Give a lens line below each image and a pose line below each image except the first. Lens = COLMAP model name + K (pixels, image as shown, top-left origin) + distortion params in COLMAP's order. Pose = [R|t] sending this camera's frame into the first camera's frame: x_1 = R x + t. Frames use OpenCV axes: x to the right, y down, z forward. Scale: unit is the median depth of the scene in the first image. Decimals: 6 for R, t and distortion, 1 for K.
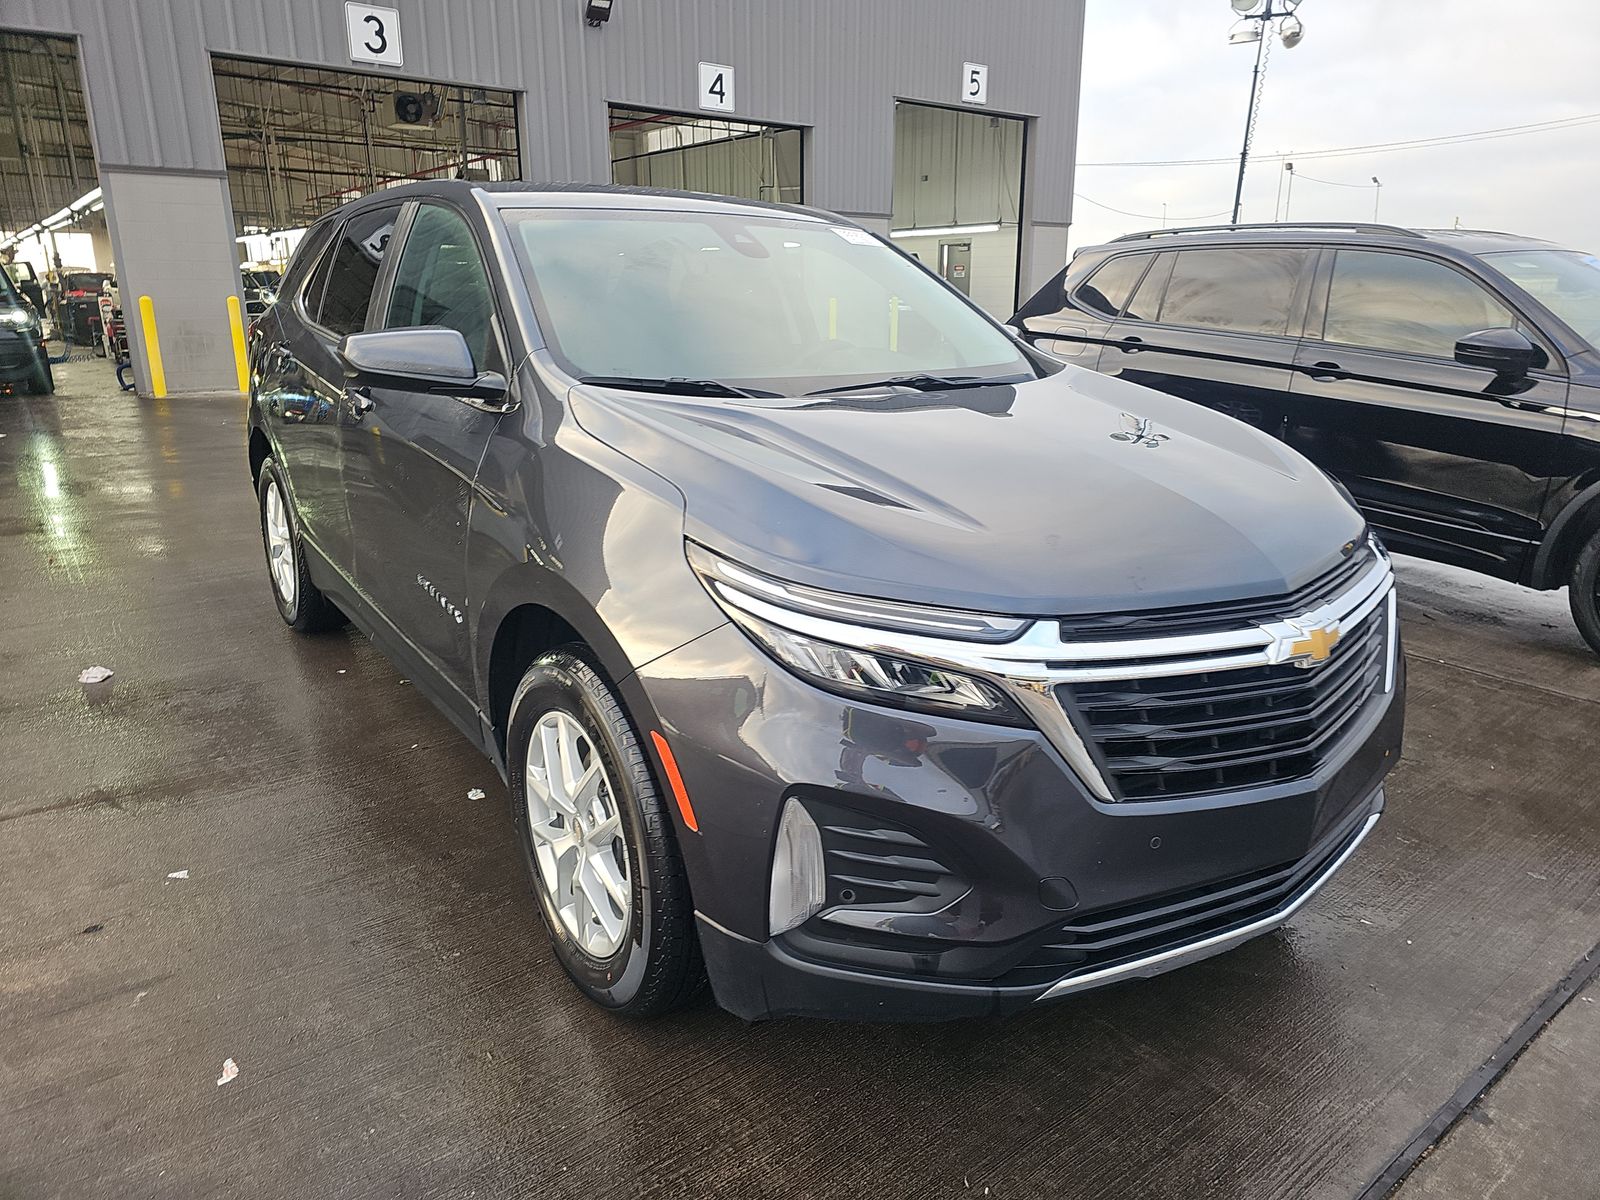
lens RADIAL K [[1078.9, 0, 800.0], [0, 1078.9, 600.0], [0, 0, 1]] dist [0.021976, -0.006170]
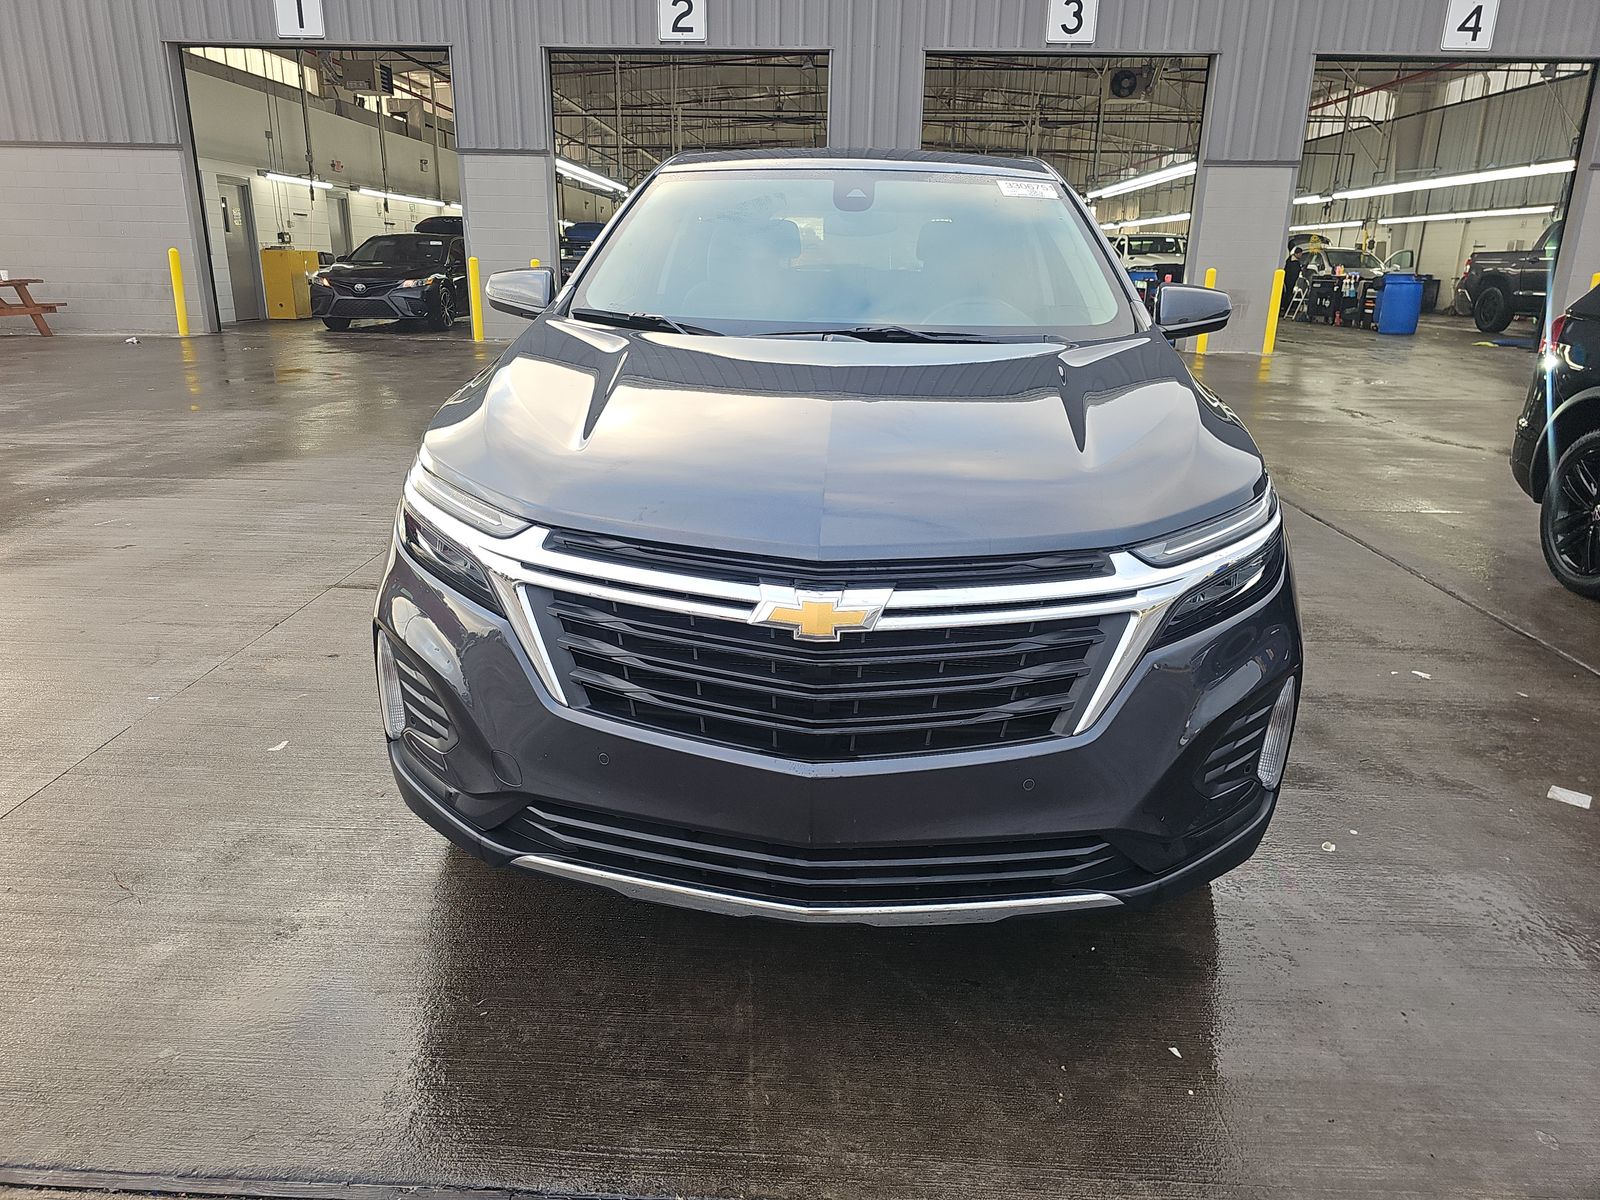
lens RADIAL K [[1040.9, 0, 793.8], [0, 1040.9, 592.0], [0, 0, 1]] dist [0.071432, -0.048467]
pose [[0.766077, 0.207589, -0.608303, 0.539955], [-0.194550, 0.976904, 0.088367, -0.030091], [0.612598, 0.050649, 0.788770, 0.157533]]
